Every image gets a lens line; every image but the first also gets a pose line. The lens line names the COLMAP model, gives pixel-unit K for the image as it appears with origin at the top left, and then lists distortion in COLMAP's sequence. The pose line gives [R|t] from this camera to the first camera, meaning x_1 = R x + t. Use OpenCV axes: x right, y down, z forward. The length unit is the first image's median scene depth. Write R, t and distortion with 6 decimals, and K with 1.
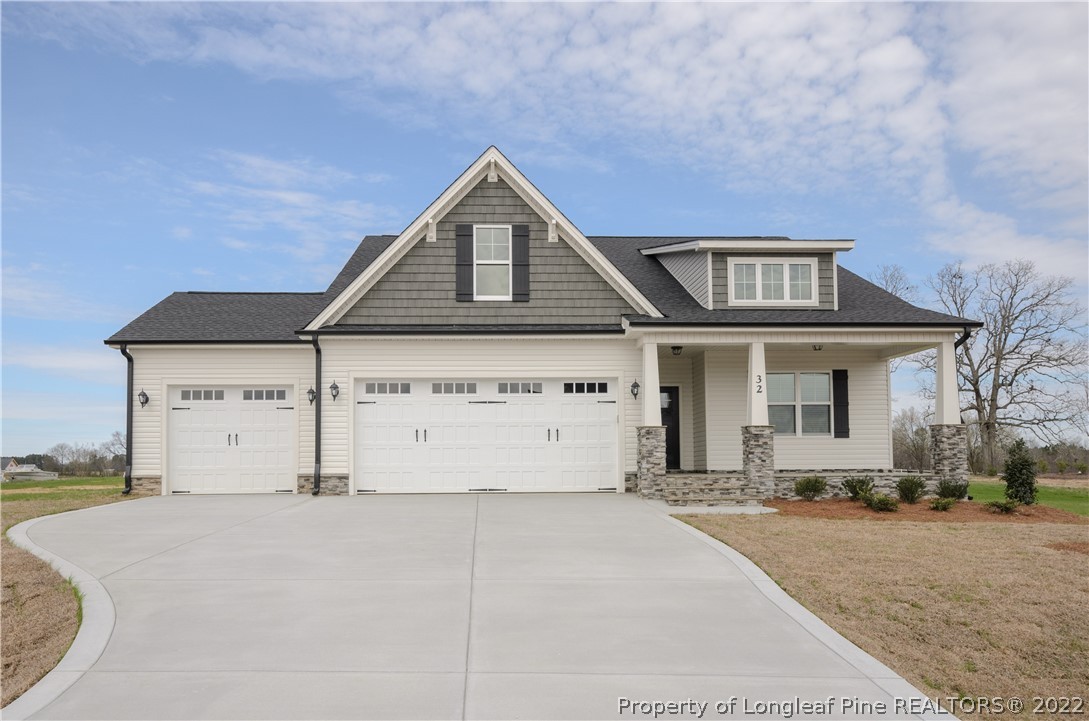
lens RADIAL K [[759.5, 0, 538.8], [0, 759.5, 424.6], [0, 0, 1]] dist [0.016304, 0.004067]
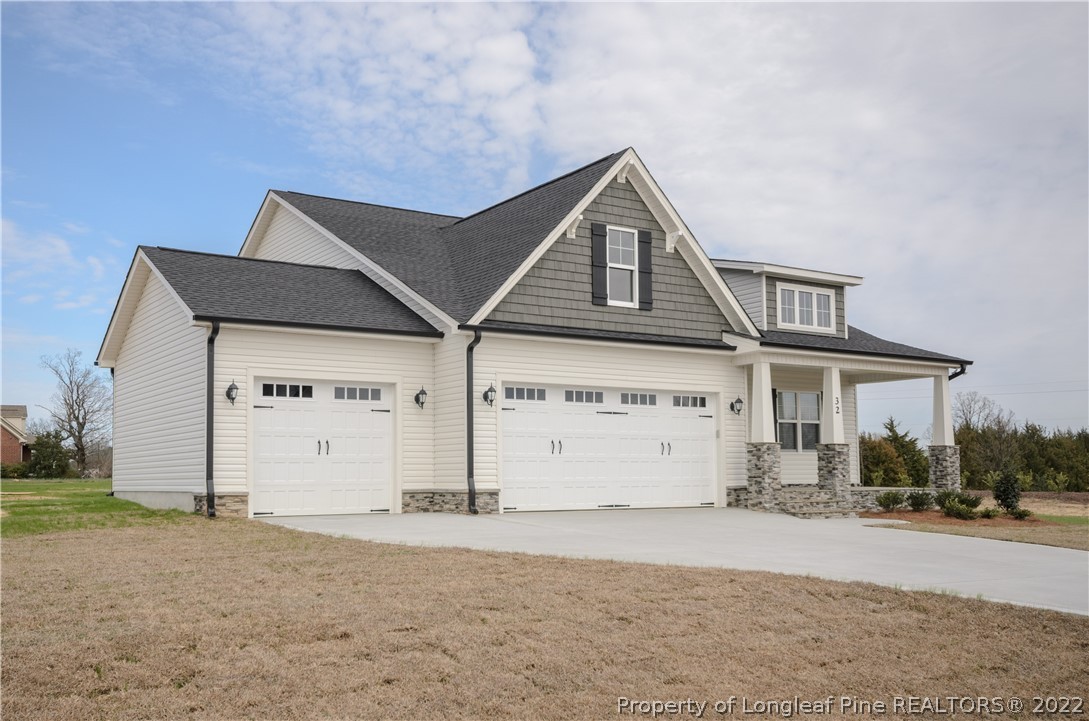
lens RADIAL K [[987.9, 0, 523.9], [0, 987.9, 395.5], [0, 0, 1]] dist [0.024234, 0.003471]
pose [[0.873460, 0.042563, 0.485031, -0.764937], [-0.025141, 0.998786, -0.042372, 0.003701], [-0.486246, 0.024816, 0.873470, -0.019988]]
